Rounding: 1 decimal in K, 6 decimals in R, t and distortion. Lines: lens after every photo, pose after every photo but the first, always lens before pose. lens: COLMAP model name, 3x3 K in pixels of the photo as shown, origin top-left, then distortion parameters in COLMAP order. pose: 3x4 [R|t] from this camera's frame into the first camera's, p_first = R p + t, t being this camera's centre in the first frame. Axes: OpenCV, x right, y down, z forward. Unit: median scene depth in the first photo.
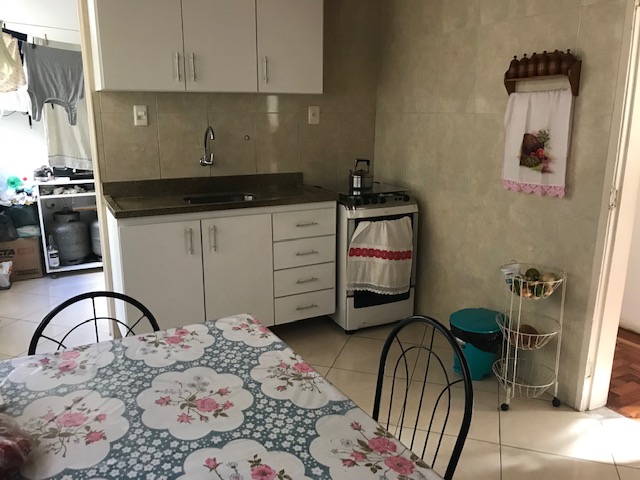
lens RADIAL K [[530.0, 0, 318.0], [0, 530.0, 240.2], [0, 0, 1]] dist [0.037590, -0.050863]
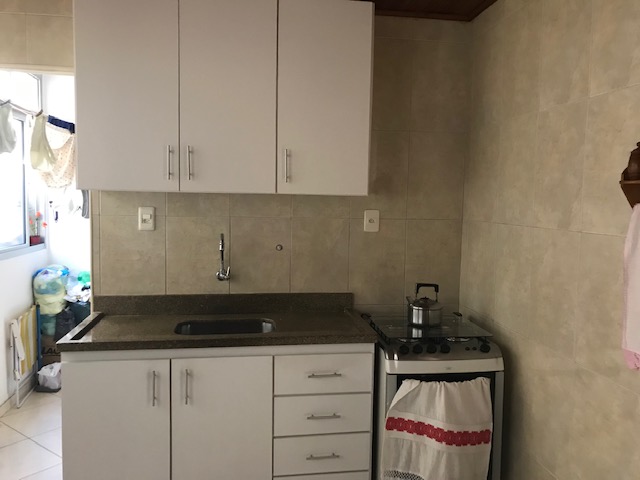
lens RADIAL K [[530.0, 0, 319.5], [0, 530.0, 238.3], [0, 0, 1]] dist [0.037590, -0.050863]
pose [[0.948150, 0.040013, -0.315293, 0.181754], [-0.091216, 0.984567, -0.149356, -0.099924], [0.304451, 0.170372, 0.937168, 0.294828]]
